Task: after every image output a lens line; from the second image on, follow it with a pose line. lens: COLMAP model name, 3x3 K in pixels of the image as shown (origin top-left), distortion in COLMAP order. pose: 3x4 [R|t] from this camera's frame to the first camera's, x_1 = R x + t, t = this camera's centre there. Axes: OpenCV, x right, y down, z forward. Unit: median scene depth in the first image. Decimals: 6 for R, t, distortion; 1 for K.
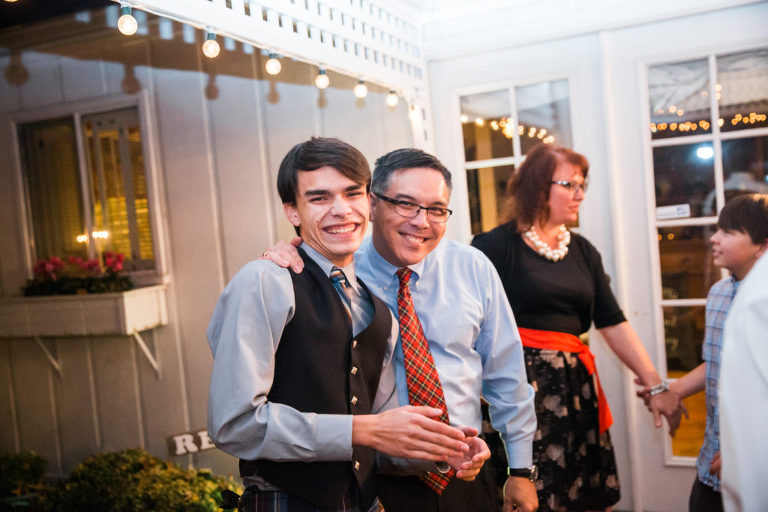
lens RADIAL K [[785.4, 0, 384.0], [0, 785.4, 256.0], [0, 0, 1]] dist [0.023367, 0.023907]
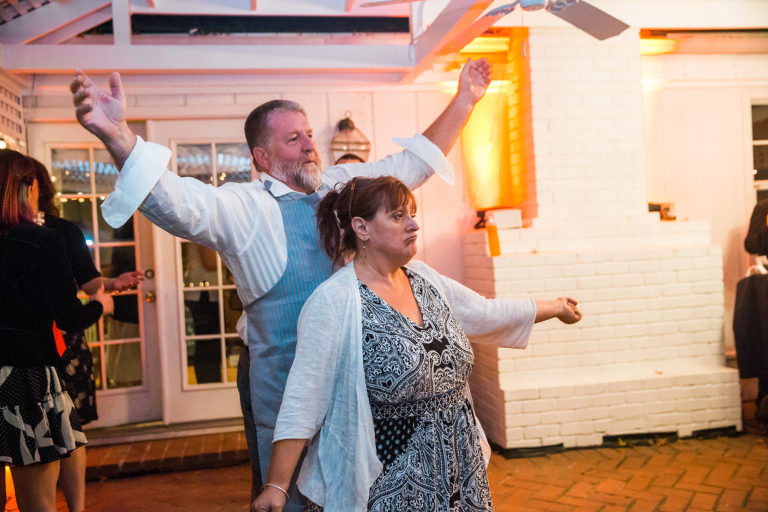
lens RADIAL K [[785.4, 0, 384.0], [0, 785.4, 256.0], [0, 0, 1]] dist [0.023367, 0.023907]
pose [[0.834263, 0.044815, 0.549543, -0.185623], [0.006036, 0.995889, -0.090377, 0.134204], [-0.551334, 0.078715, 0.830563, -0.552260]]
